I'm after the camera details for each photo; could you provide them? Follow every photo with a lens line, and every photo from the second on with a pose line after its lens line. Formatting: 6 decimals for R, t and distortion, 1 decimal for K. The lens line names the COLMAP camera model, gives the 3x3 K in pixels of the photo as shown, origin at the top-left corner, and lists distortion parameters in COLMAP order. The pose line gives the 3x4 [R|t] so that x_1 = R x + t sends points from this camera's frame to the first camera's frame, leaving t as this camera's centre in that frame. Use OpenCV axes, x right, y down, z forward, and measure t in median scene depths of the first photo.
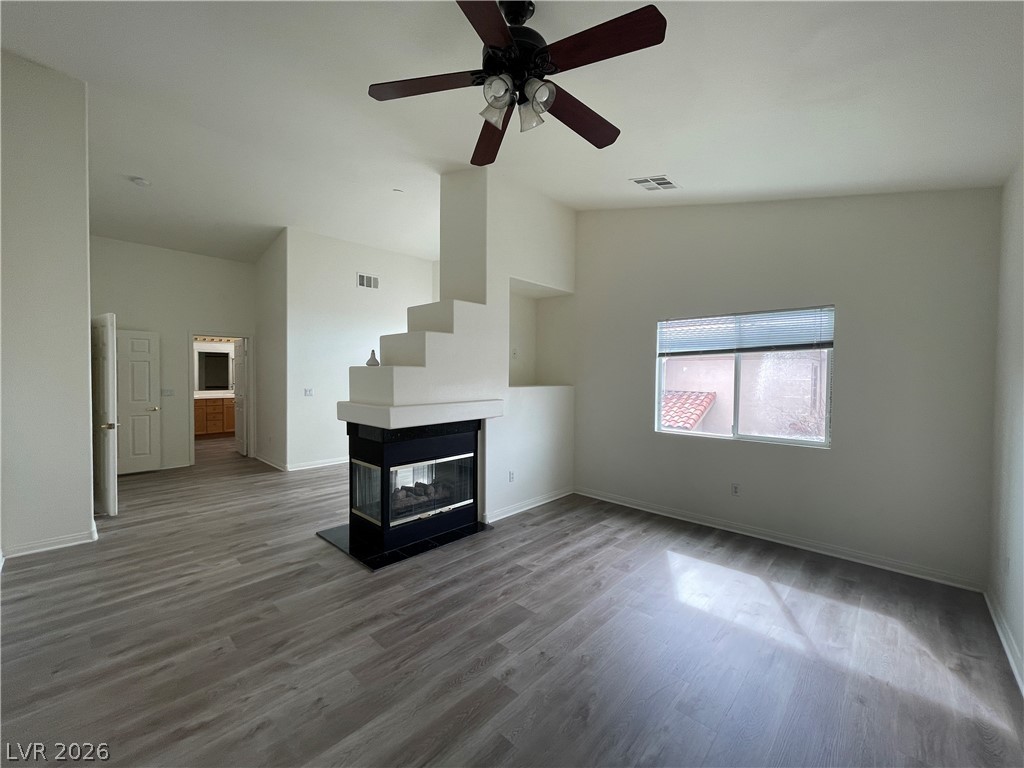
lens RADIAL K [[412.7, 0, 514.1], [0, 412.7, 383.4], [0, 0, 1]] dist [-0.001580, 0.000721]
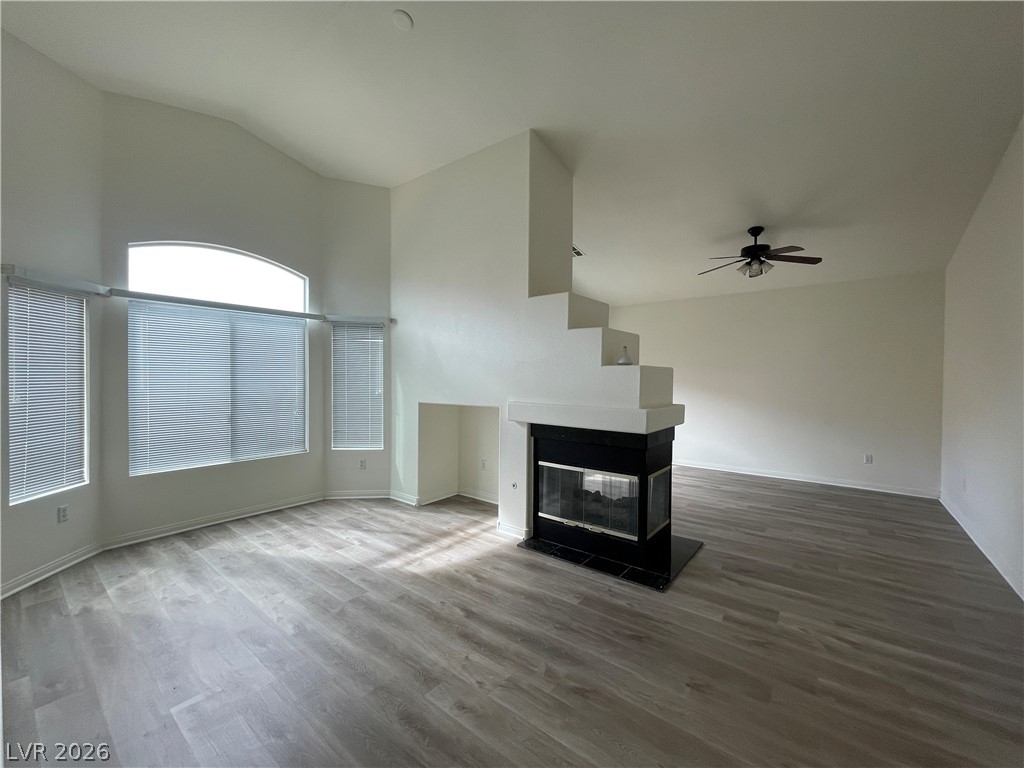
lens RADIAL K [[412.7, 0, 514.1], [0, 412.7, 383.4], [0, 0, 1]] dist [-0.001580, 0.000721]
pose [[-0.084125, -0.022141, 0.996209, -1.495864], [0.011894, 0.999660, 0.023222, -0.031791], [-0.996384, 0.013802, -0.083834, 1.675309]]
